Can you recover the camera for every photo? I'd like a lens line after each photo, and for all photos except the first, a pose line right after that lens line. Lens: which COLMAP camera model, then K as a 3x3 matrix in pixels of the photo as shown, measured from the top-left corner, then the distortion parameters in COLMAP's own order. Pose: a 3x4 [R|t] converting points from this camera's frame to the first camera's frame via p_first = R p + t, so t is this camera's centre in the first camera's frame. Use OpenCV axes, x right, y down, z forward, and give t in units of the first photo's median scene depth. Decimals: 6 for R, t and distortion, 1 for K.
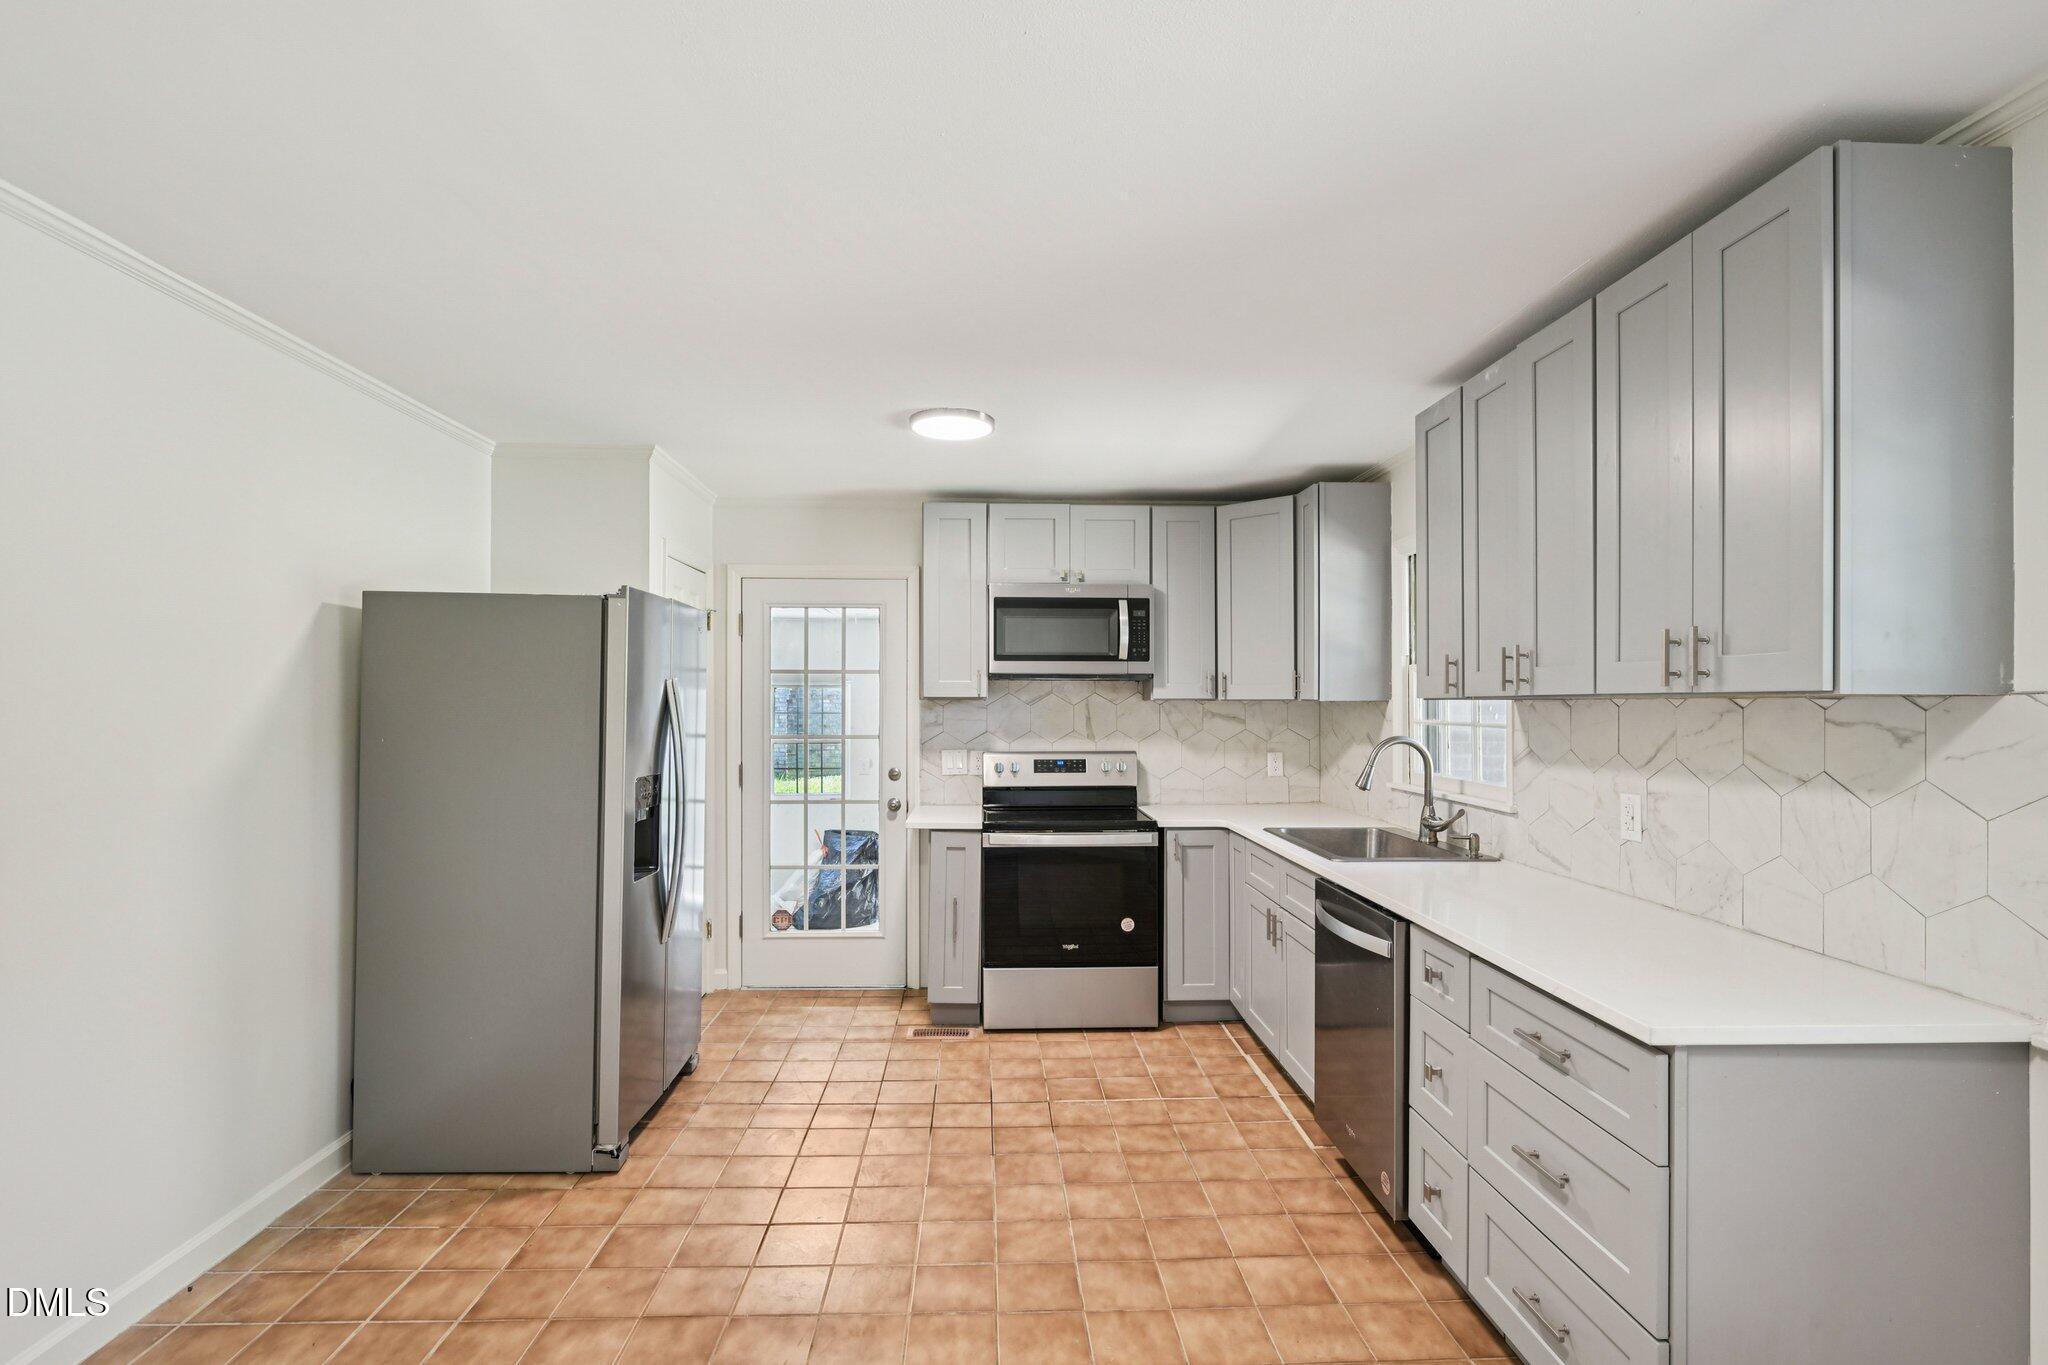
lens RADIAL K [[1012.0, 0, 1019.9], [0, 1012.0, 693.4], [0, 0, 1]] dist [0.041488, 0.000087]
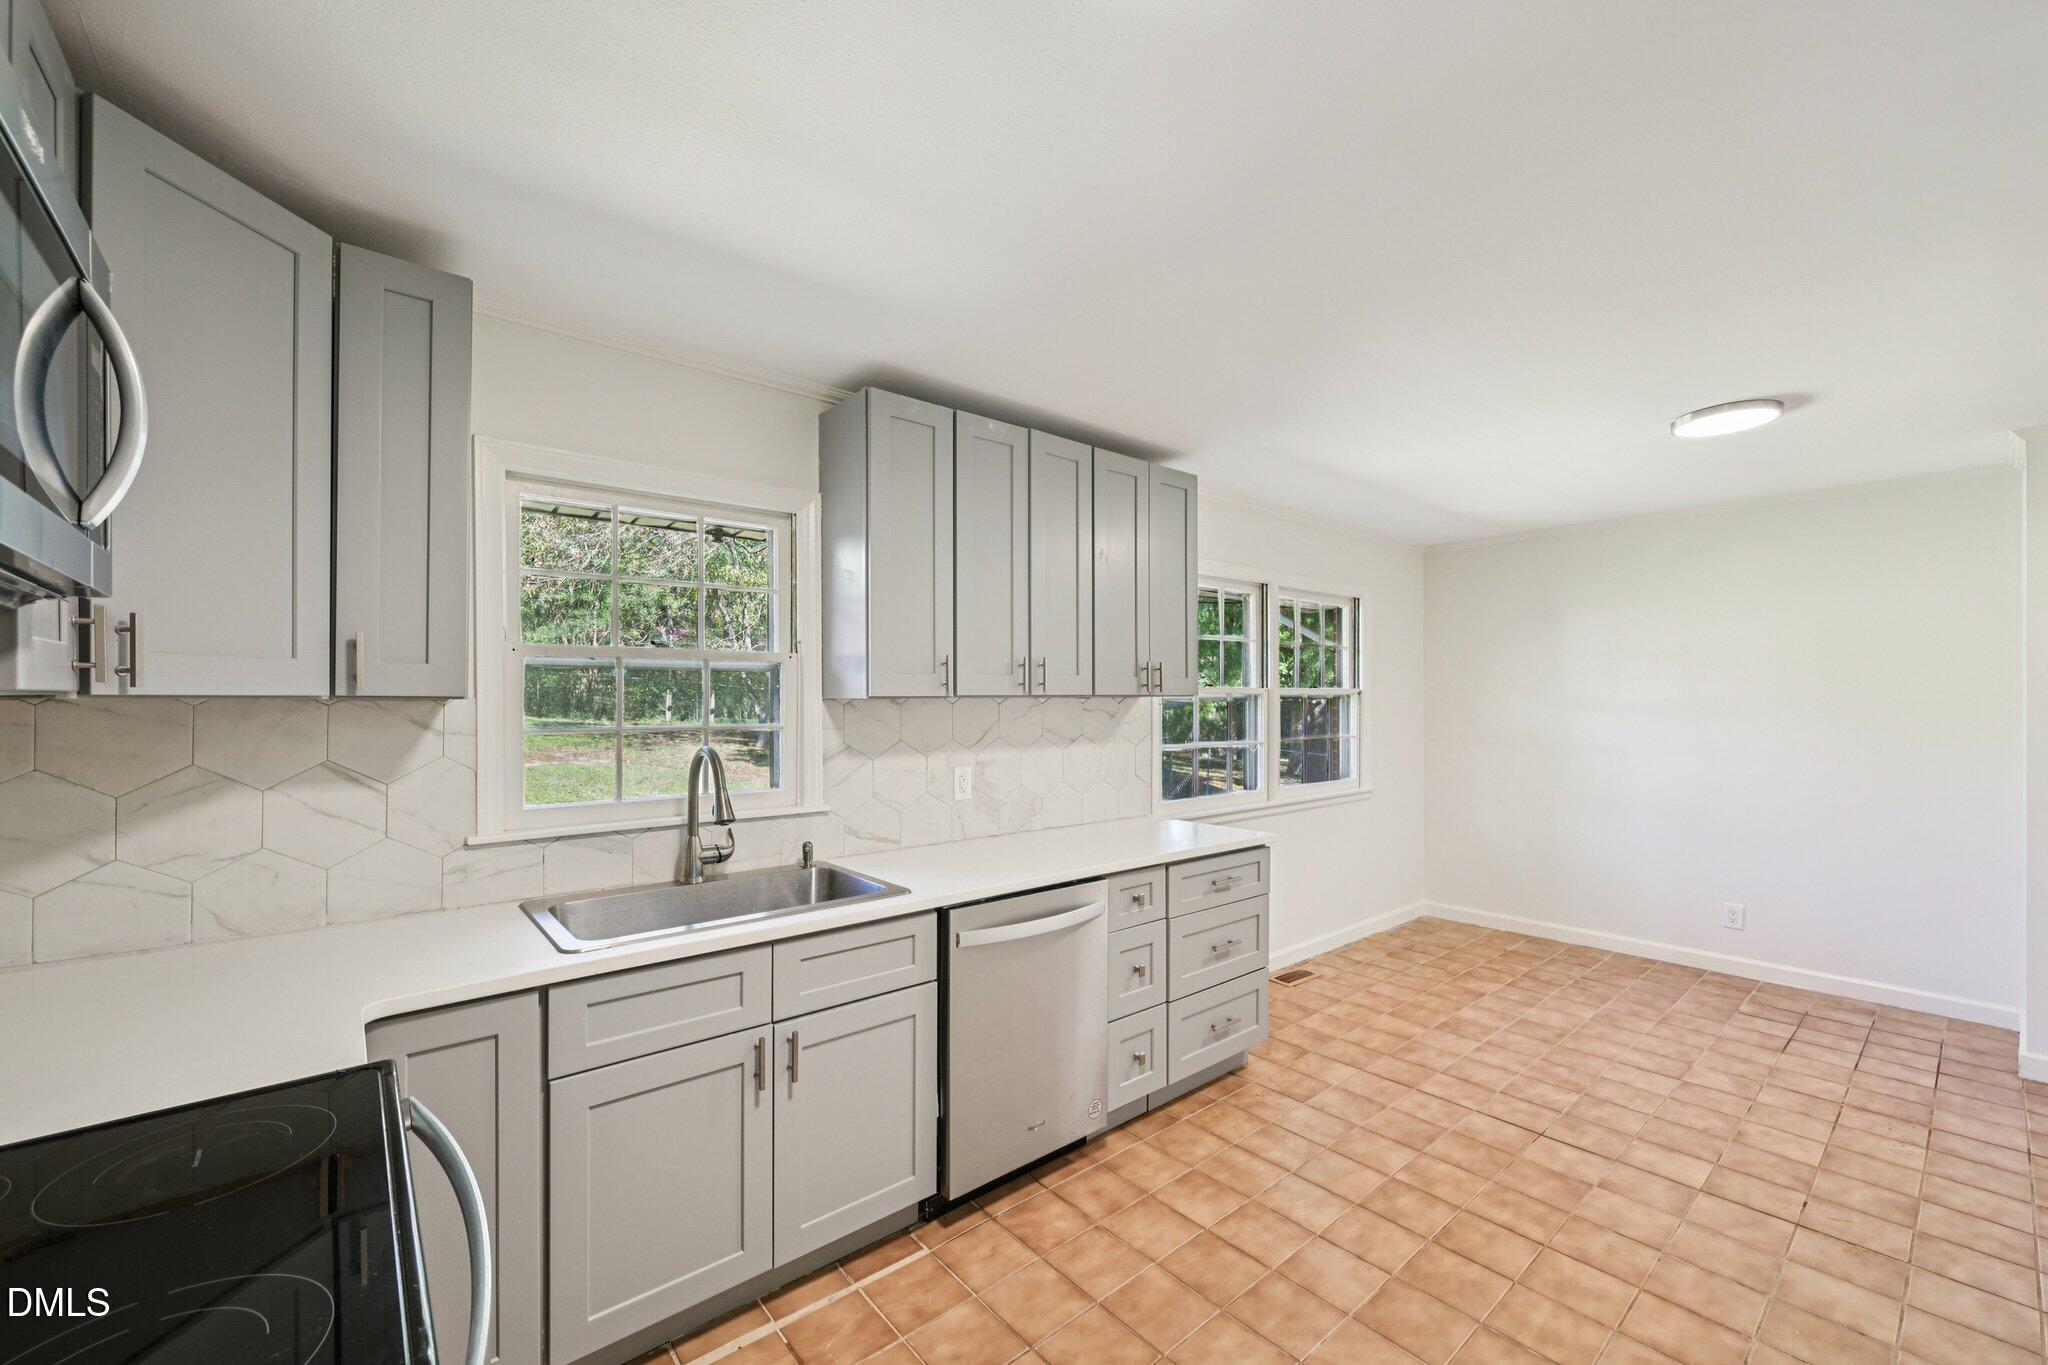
lens RADIAL K [[827.6, 0, 1020.1], [0, 827.6, 694.6], [0, 0, 1]] dist [-0.002138, -0.000185]
pose [[-0.614276, 0.010182, 0.789025, -0.340232], [-0.002288, 0.999890, -0.014685, 0.017394], [-0.789088, -0.010826, -0.614185, 1.648876]]
